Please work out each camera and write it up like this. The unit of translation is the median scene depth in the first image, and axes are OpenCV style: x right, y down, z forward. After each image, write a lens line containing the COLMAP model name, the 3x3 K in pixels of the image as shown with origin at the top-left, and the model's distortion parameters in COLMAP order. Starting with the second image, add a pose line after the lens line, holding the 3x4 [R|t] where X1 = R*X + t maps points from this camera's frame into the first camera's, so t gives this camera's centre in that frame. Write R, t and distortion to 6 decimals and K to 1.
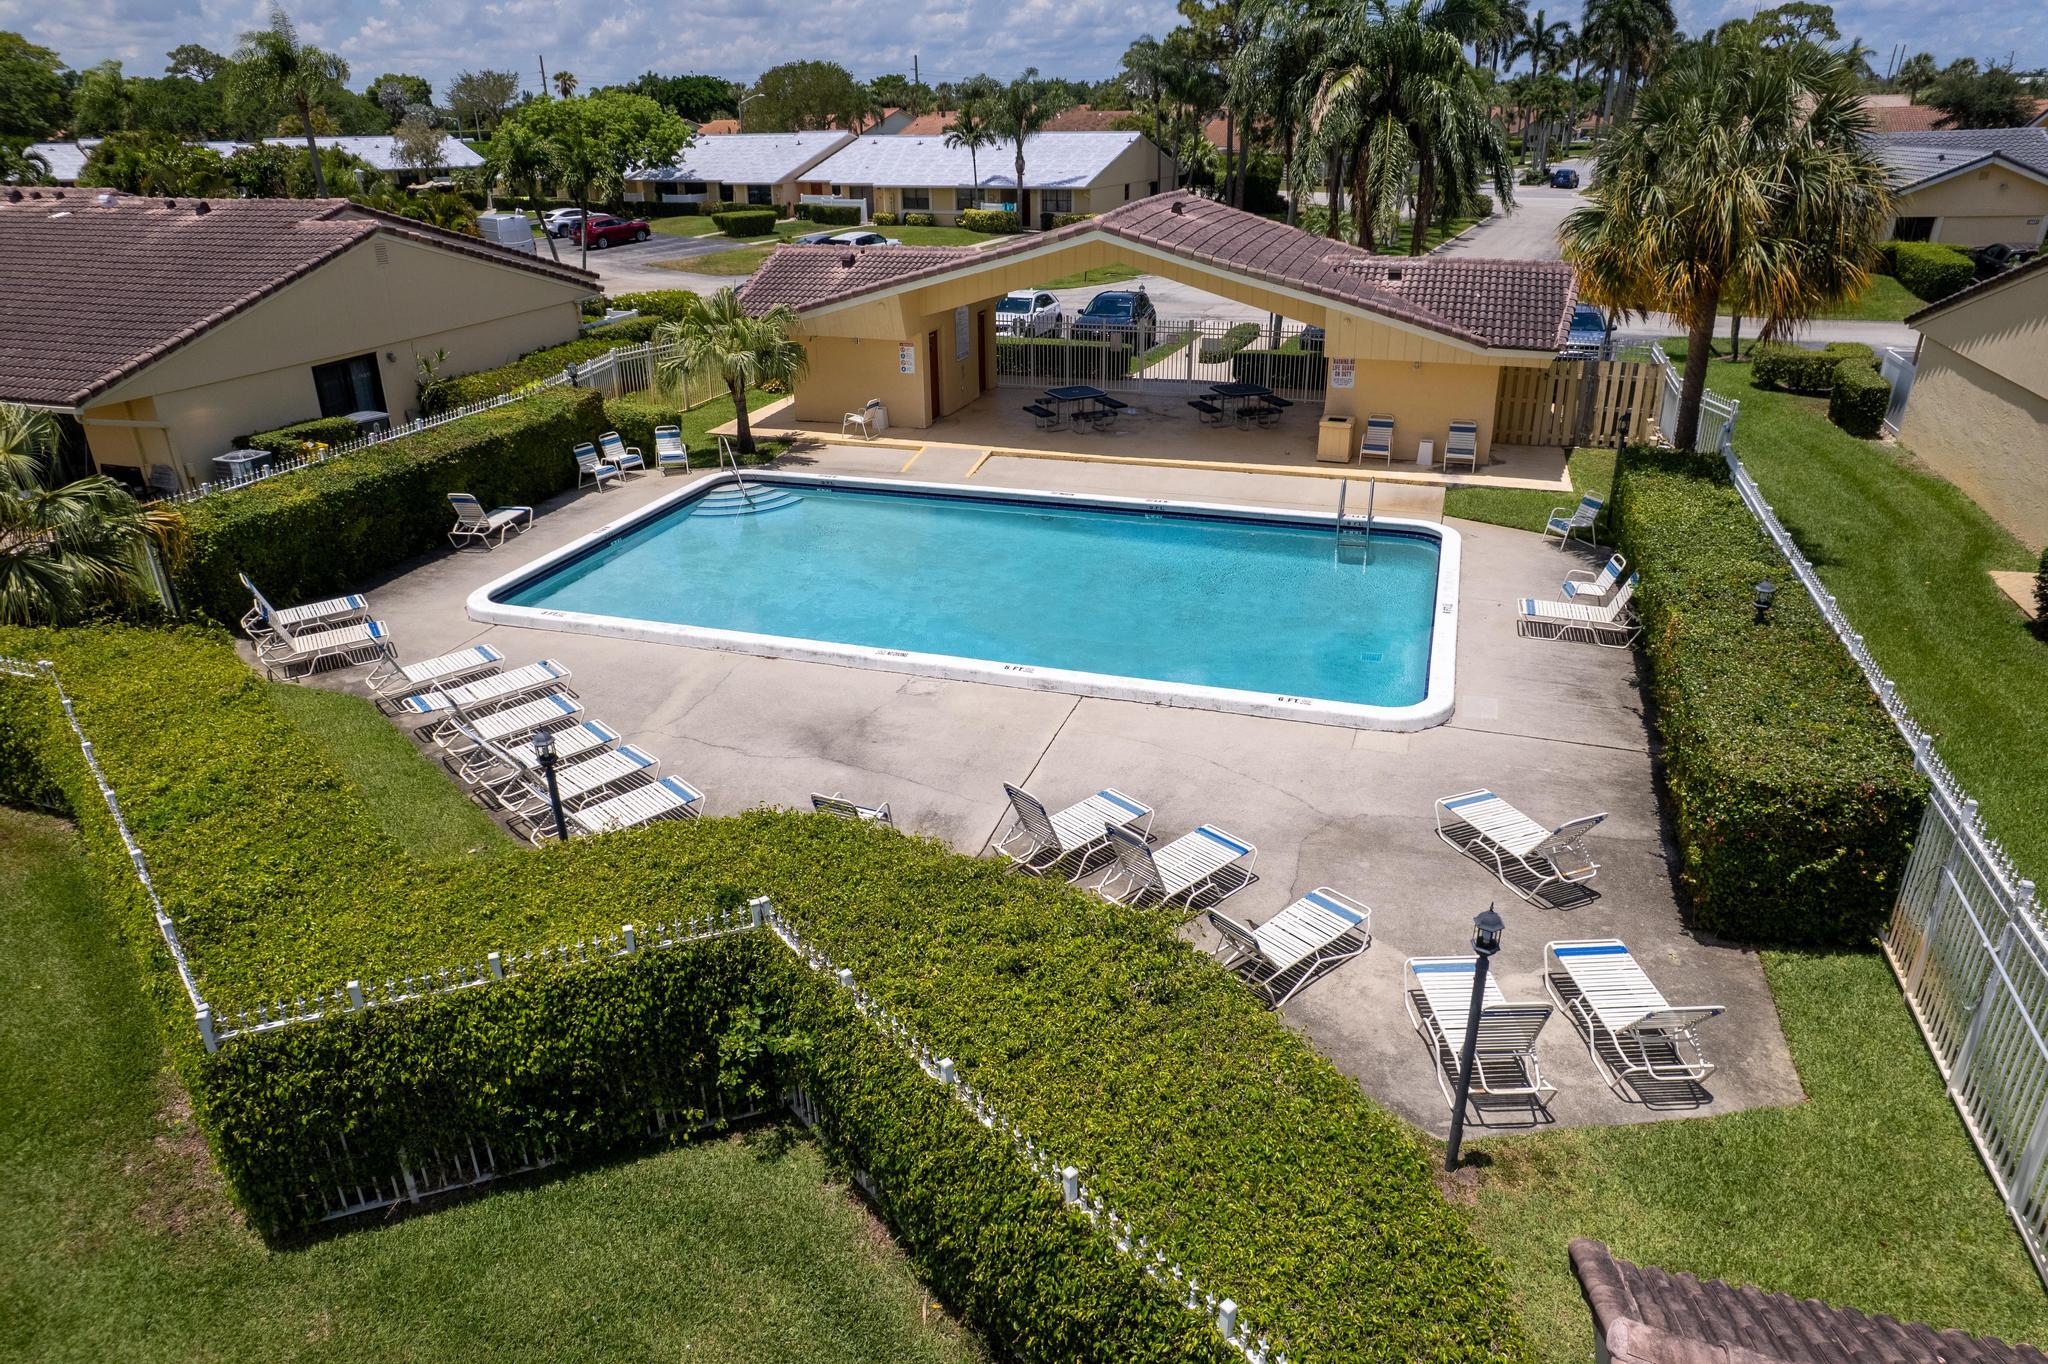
lens RADIAL K [[1319.3, 0, 1013.4], [0, 1319.3, 682.3], [0, 0, 1]] dist [-0.083774, 0.076108]
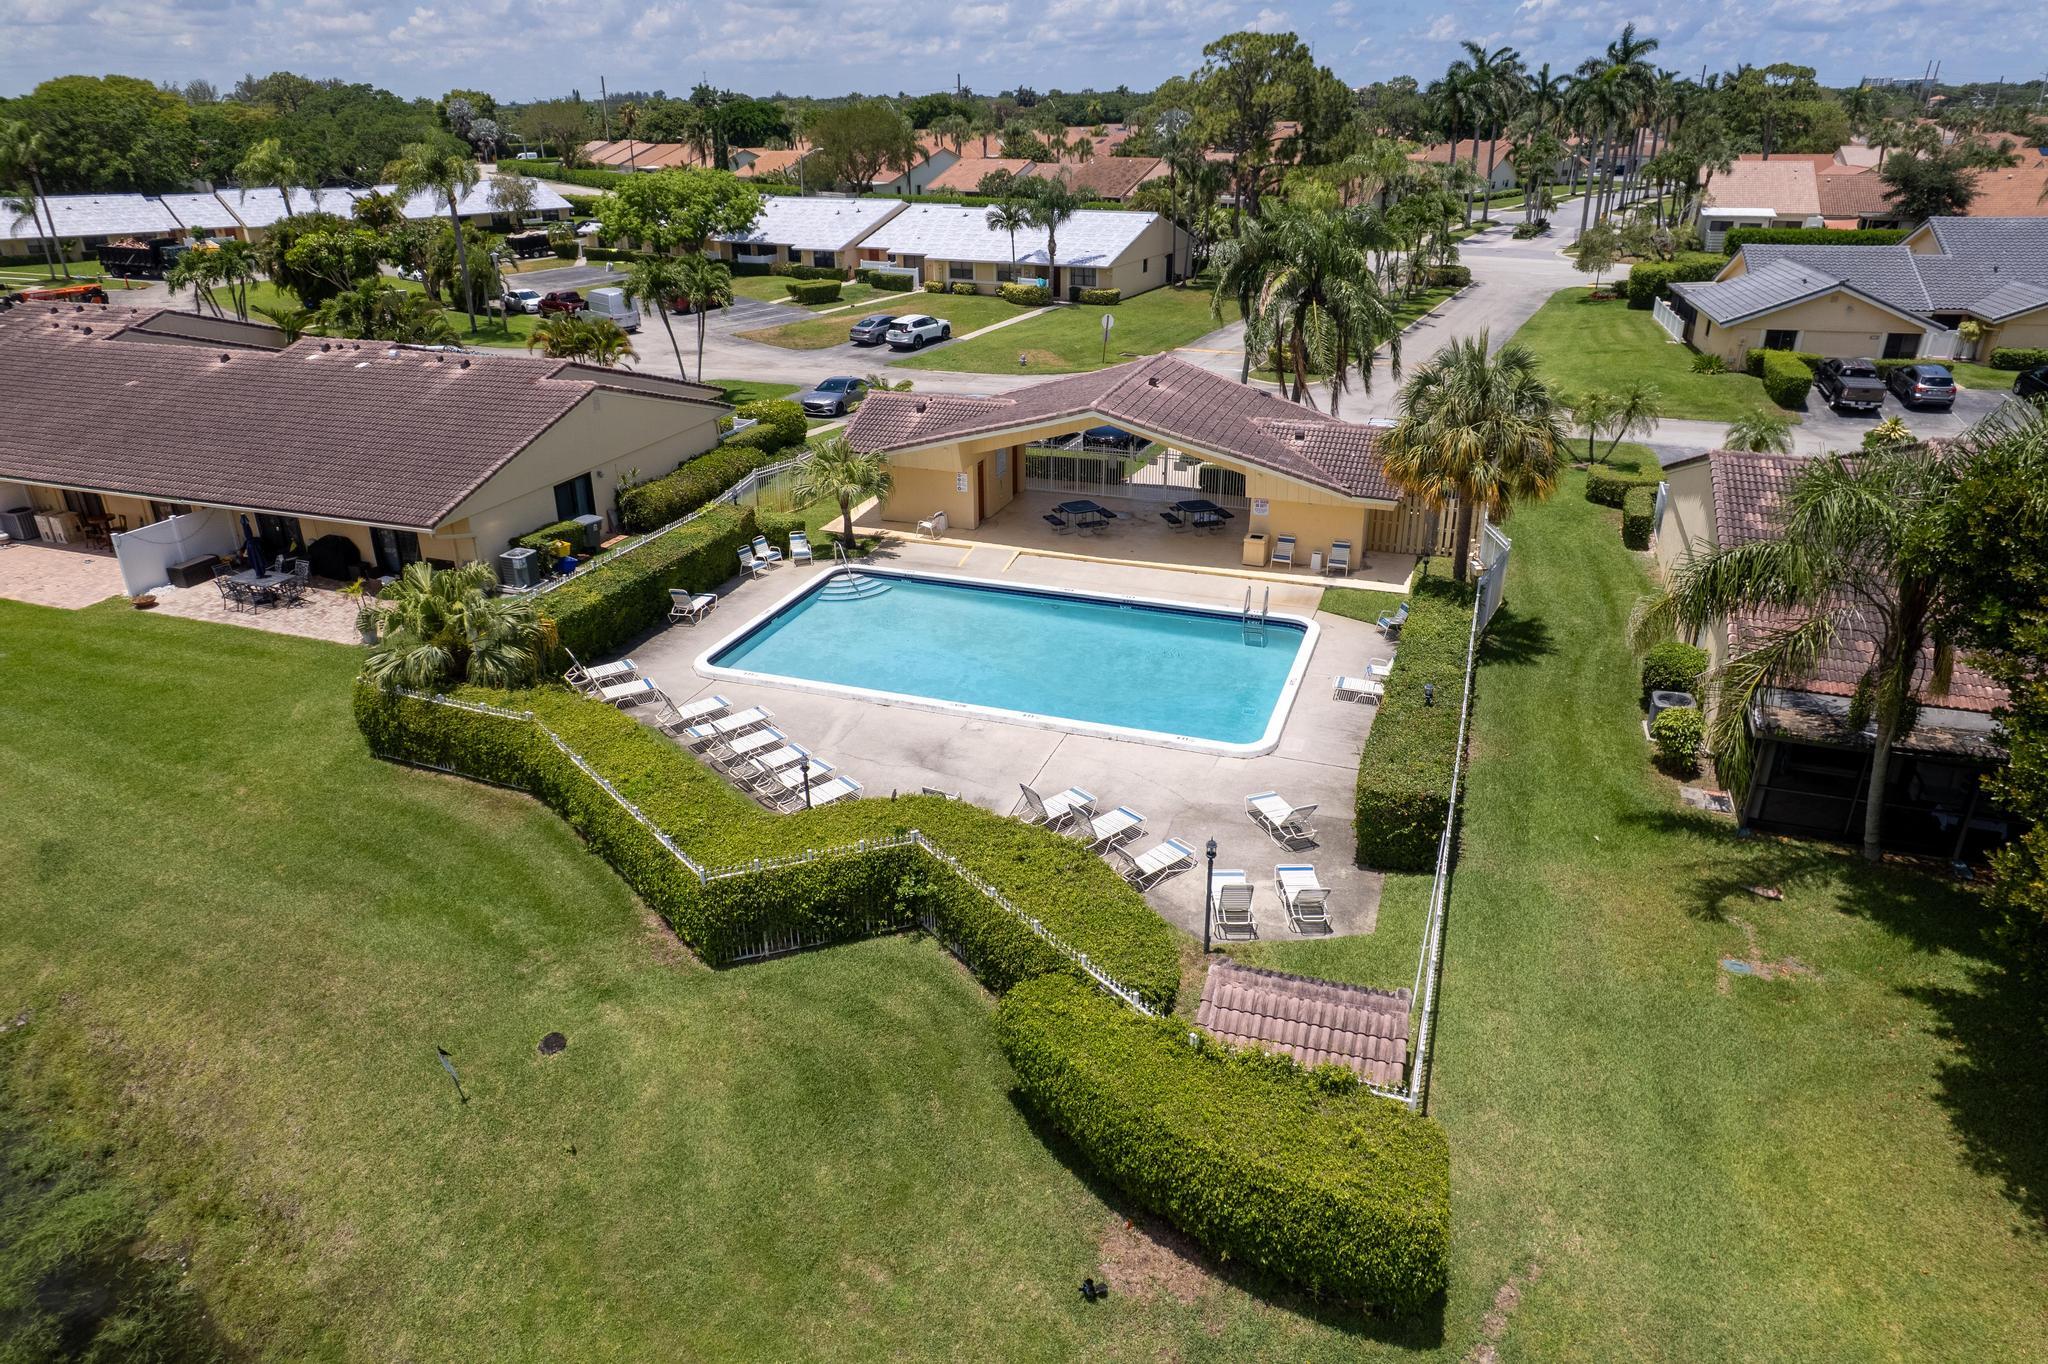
lens RADIAL K [[1319.3, 0, 1013.4], [0, 1319.3, 682.3], [0, 0, 1]] dist [-0.083774, 0.076108]
pose [[0.999579, 0.017278, -0.023313, 0.013386], [-0.017159, 0.999839, 0.005315, -0.042702], [0.023401, -0.004913, 0.999714, -0.489172]]
